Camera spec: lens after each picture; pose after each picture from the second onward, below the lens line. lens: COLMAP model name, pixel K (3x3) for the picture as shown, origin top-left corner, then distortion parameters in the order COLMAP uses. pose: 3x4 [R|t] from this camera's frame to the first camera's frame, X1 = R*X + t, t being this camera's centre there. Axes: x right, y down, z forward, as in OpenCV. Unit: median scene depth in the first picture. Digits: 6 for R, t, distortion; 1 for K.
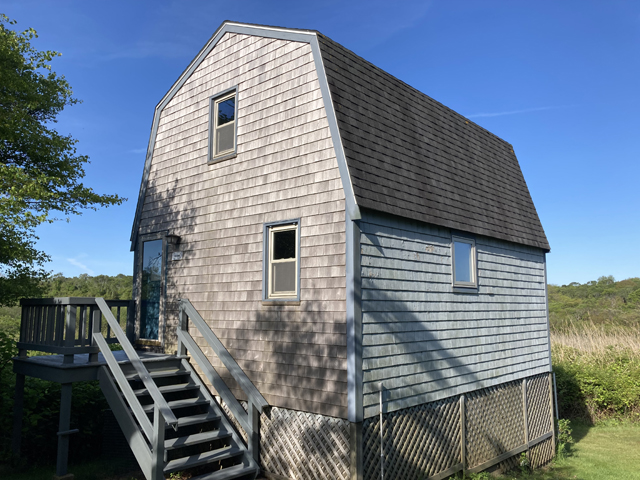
lens RADIAL K [[519.7, 0, 312.0], [0, 519.7, 224.3], [0, 0, 1]] dist [-0.006946, -0.002091]
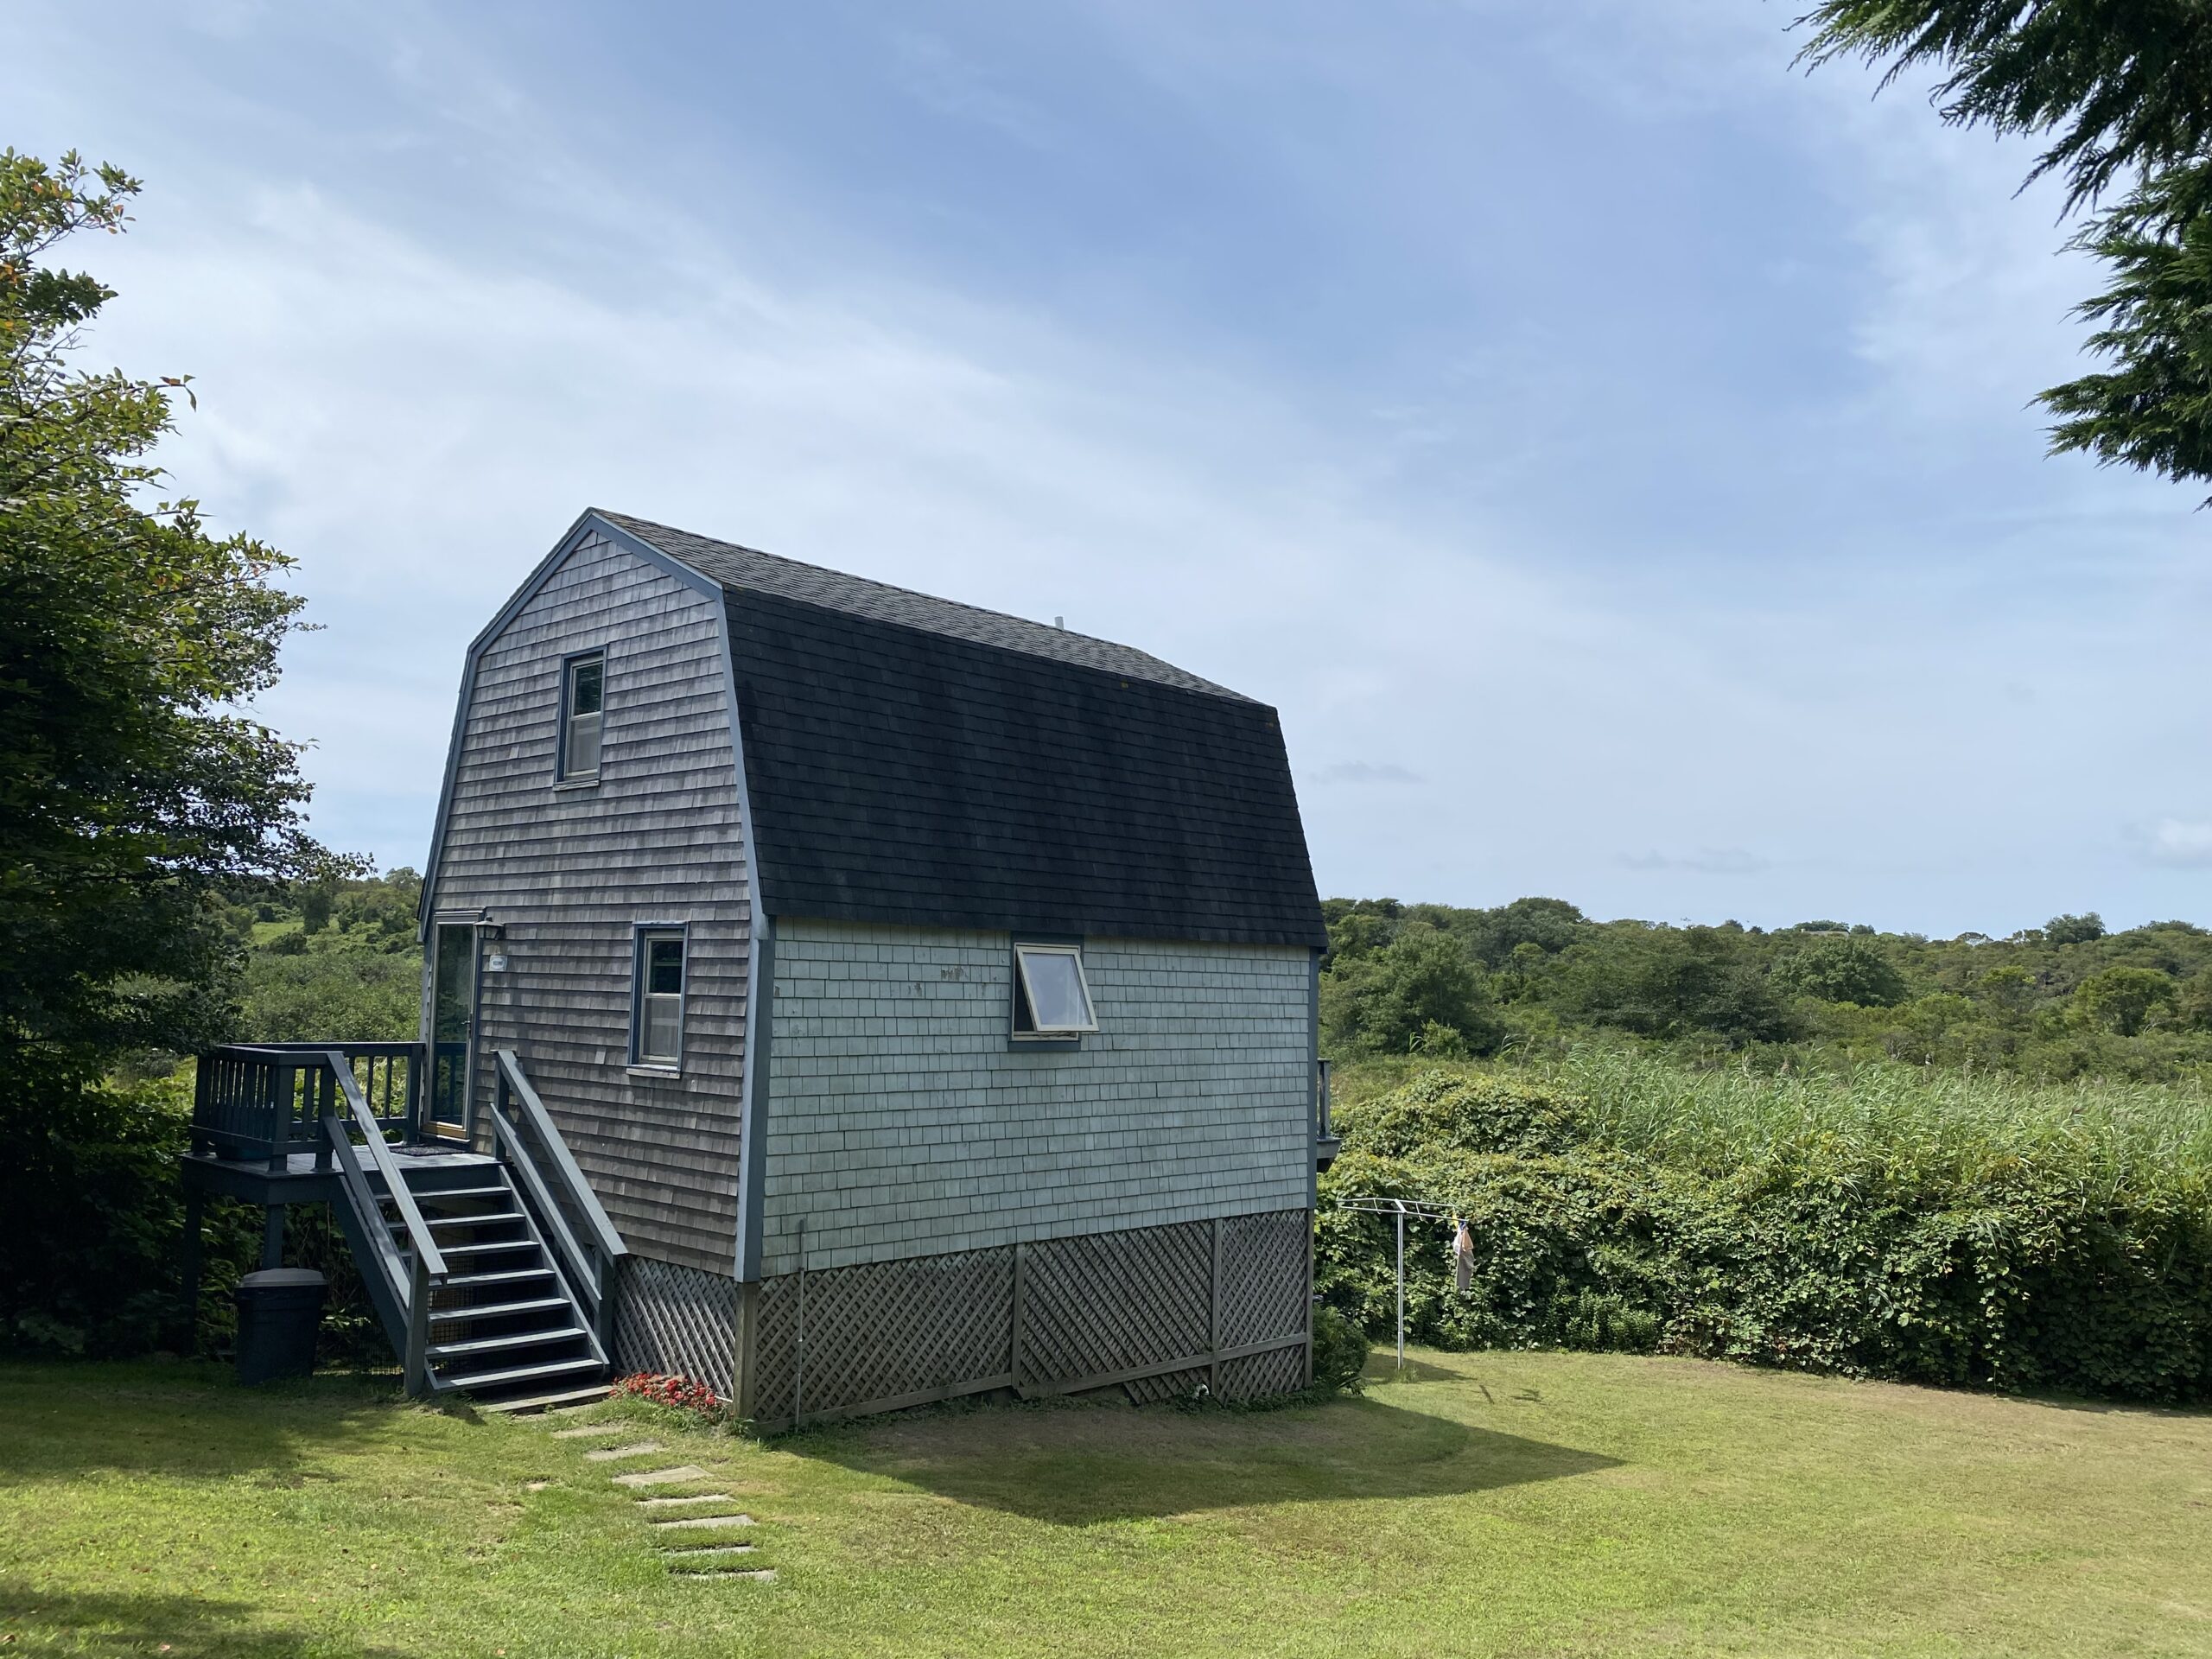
lens RADIAL K [[1683.1, 0, 1110.9], [0, 1683.1, 805.9], [0, 0, 1]] dist [0.020426, -0.028796]
pose [[0.999660, 0.020953, -0.015511, 0.416614], [-0.020164, 0.998577, 0.049363, -0.216125], [0.016523, -0.049033, 0.998660, -0.728381]]
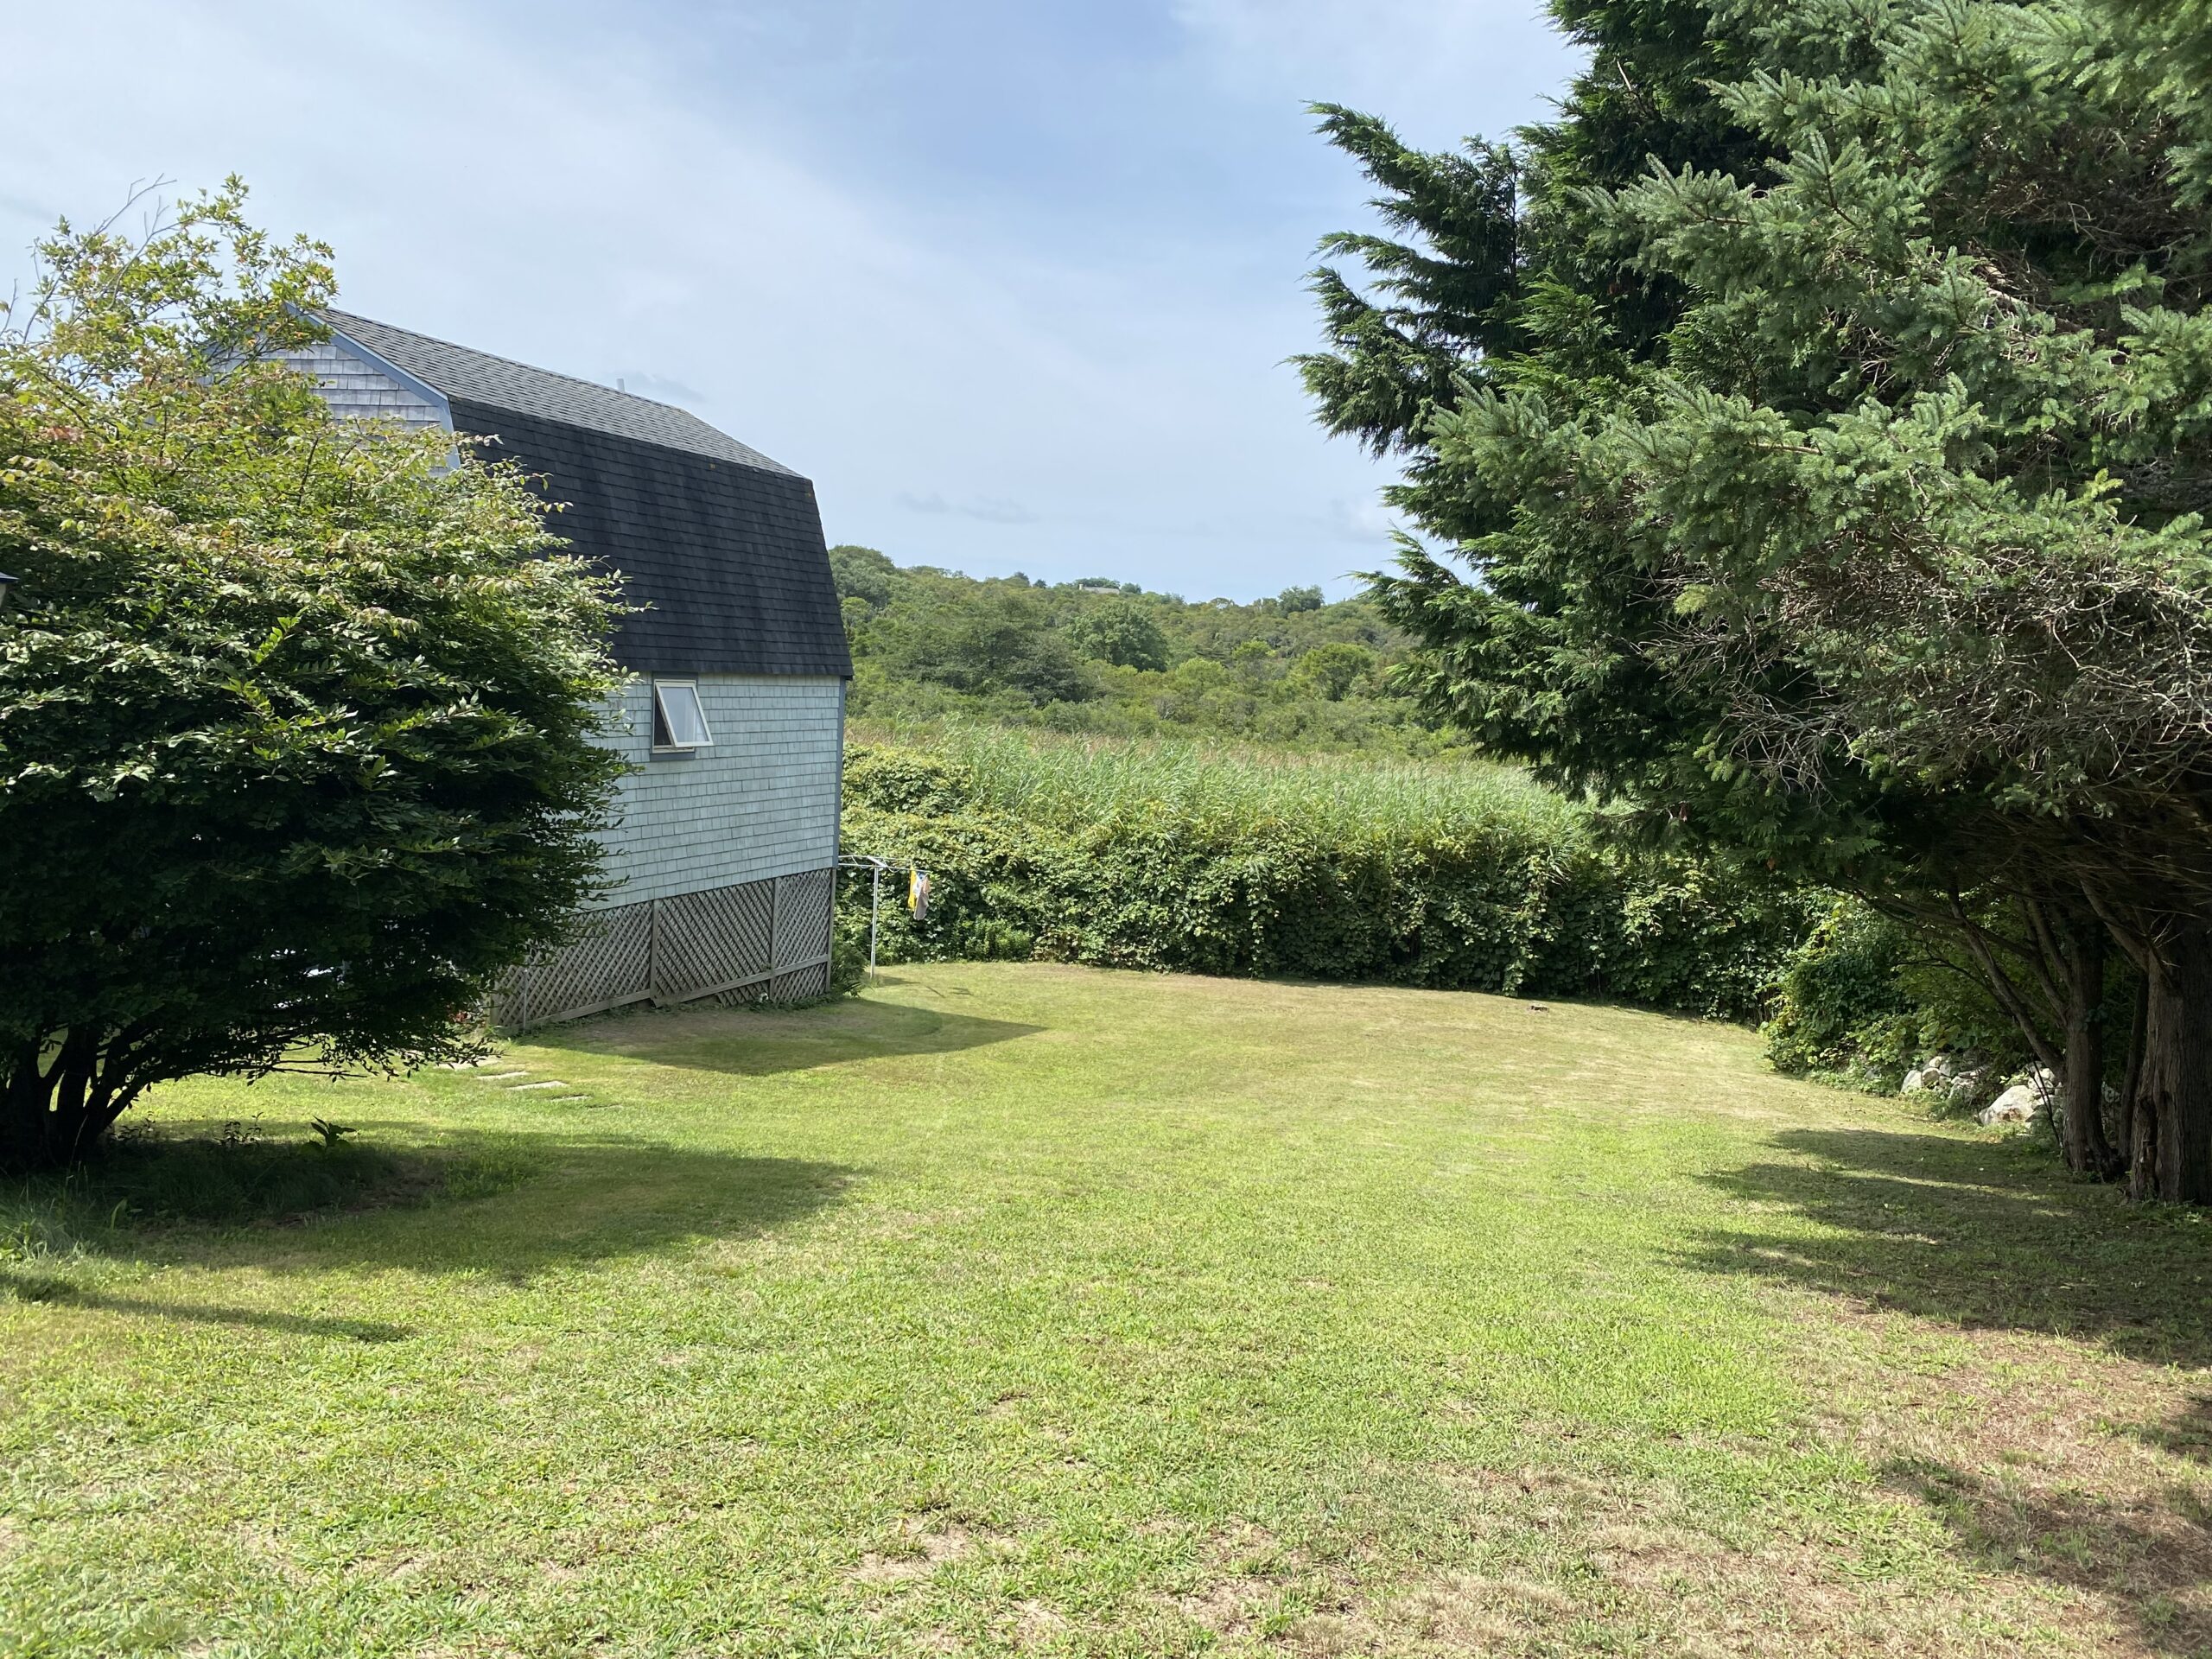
lens RADIAL K [[1683.1, 0, 1095.7], [0, 1683.1, 839.2], [0, 0, 1]] dist [0.020426, -0.028796]
pose [[0.924211, 0.015560, 0.381565, -0.043227], [-0.120158, 0.960270, 0.251881, -0.438464], [-0.362486, -0.278639, 0.889362, -1.349403]]
